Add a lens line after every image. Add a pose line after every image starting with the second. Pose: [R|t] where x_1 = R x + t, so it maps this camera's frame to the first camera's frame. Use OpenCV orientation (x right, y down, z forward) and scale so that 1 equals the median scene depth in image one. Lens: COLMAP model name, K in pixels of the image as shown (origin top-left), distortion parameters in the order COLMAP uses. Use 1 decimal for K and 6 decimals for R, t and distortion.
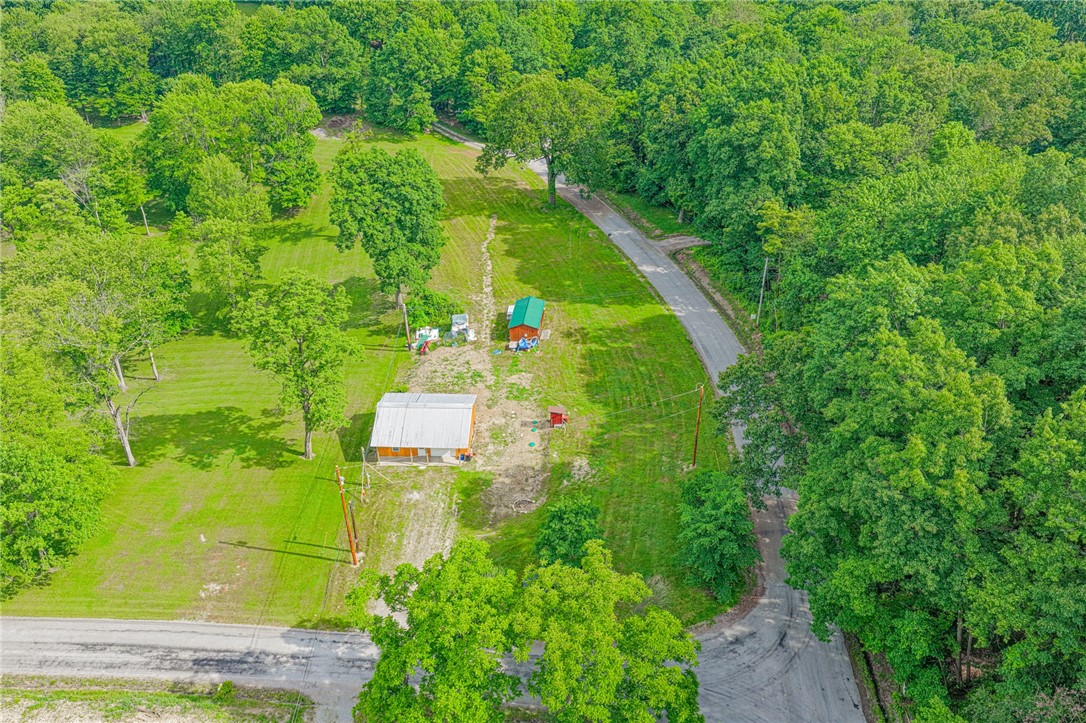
lens RADIAL K [[898.7, 0, 543.0], [0, 898.7, 361.5], [0, 0, 1]] dist [-0.022717, 0.052170]
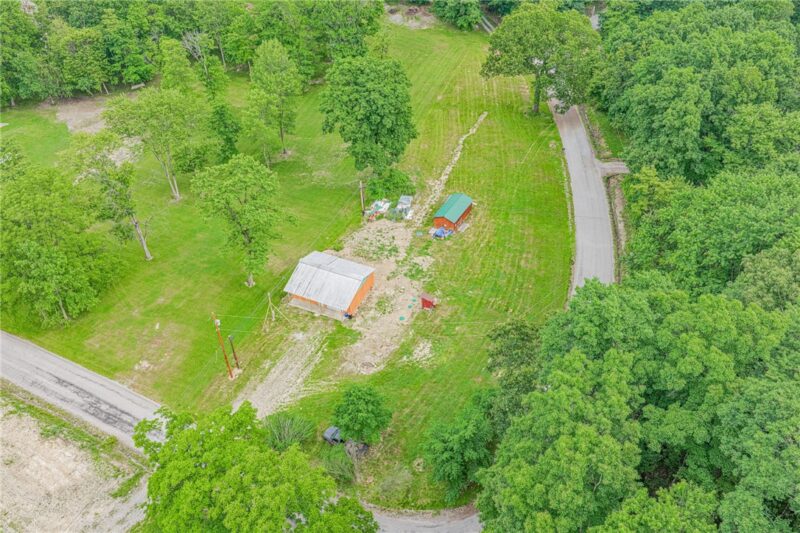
lens RADIAL K [[662.0, 0, 400.0], [0, 662.0, 266.5], [0, 0, 1]] dist [-0.022717, 0.052170]
pose [[0.924211, 0.244900, -0.293014, 0.243379], [-0.199941, 0.964037, 0.175092, -0.144170], [0.325356, -0.103236, 0.939939, 0.111527]]
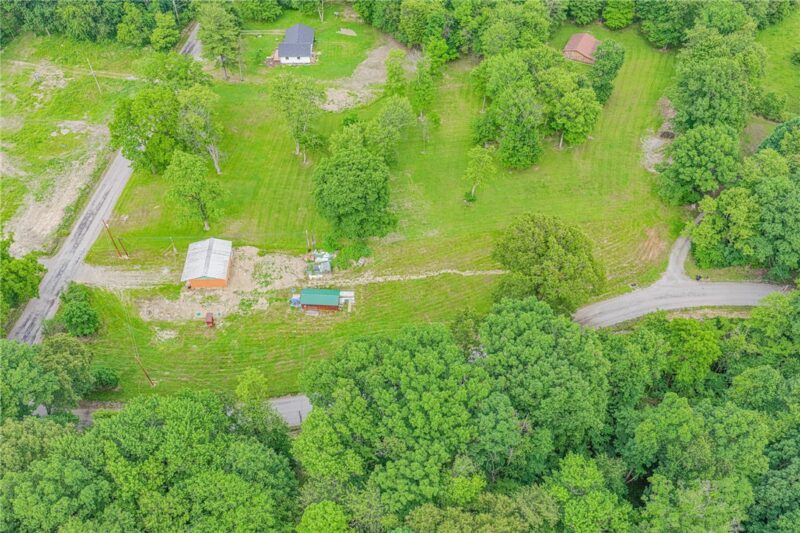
lens RADIAL K [[662.0, 0, 400.0], [0, 662.0, 266.5], [0, 0, 1]] dist [-0.022717, 0.052170]
pose [[0.068350, 0.774974, -0.628286, 0.785896], [-0.535462, 0.559862, 0.632324, -1.033072], [0.841789, 0.293204, 0.453236, 0.696685]]
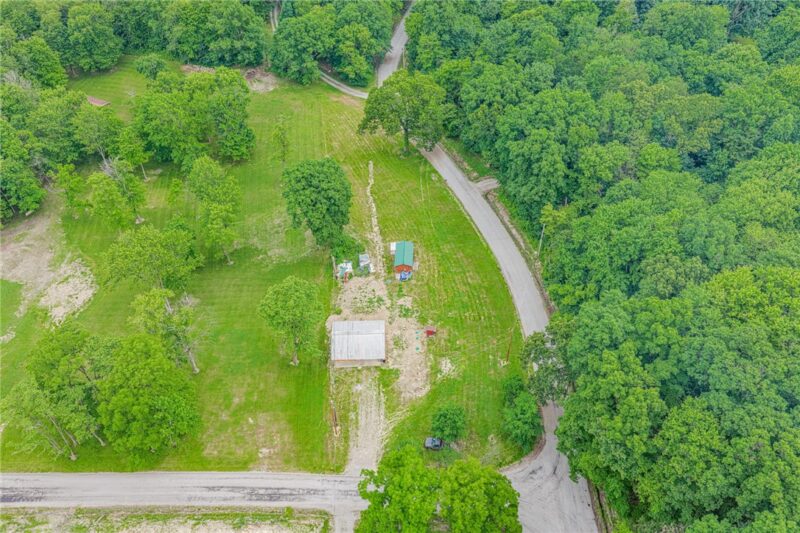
lens RADIAL K [[662.0, 0, 400.0], [0, 662.0, 266.5], [0, 0, 1]] dist [-0.022717, 0.052170]
pose [[0.997765, -0.049945, 0.044391, -0.097731], [0.039265, 0.975761, 0.215287, -0.357033], [-0.054067, -0.213063, 0.975541, -0.269289]]
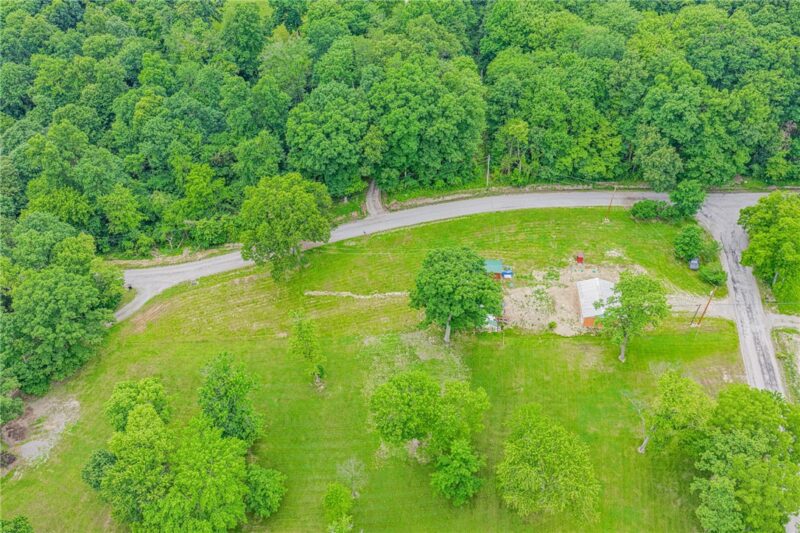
lens RADIAL K [[662.0, 0, 400.0], [0, 662.0, 266.5], [0, 0, 1]] dist [-0.022717, 0.052170]
pose [[0.026166, -0.689856, 0.723474, -1.104144], [0.547720, 0.615315, 0.566913, -1.010223], [-0.836253, 0.381427, 0.393948, 0.761849]]
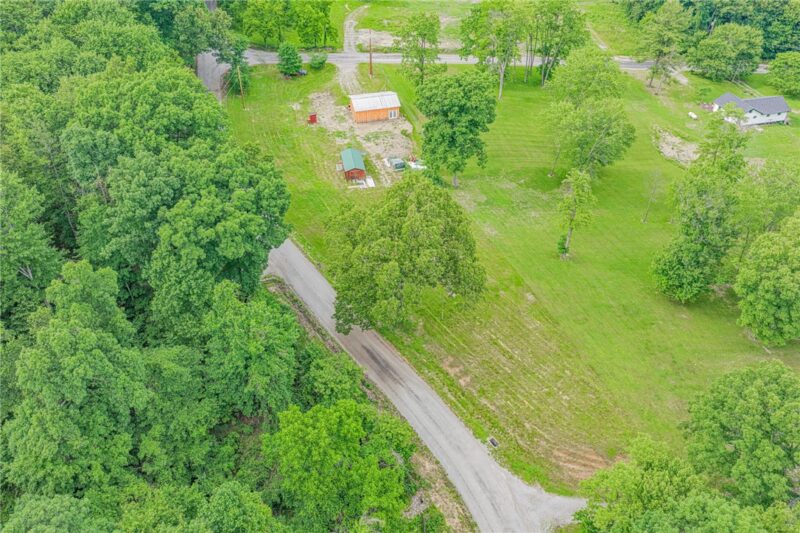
lens RADIAL K [[662.0, 0, 400.0], [0, 662.0, 266.5], [0, 0, 1]] dist [-0.022717, 0.052170]
pose [[-0.956094, 0.190261, -0.222902, 0.221635], [-0.153469, 0.322915, 0.933902, -1.234976], [0.249663, 0.927107, -0.279538, 1.771994]]
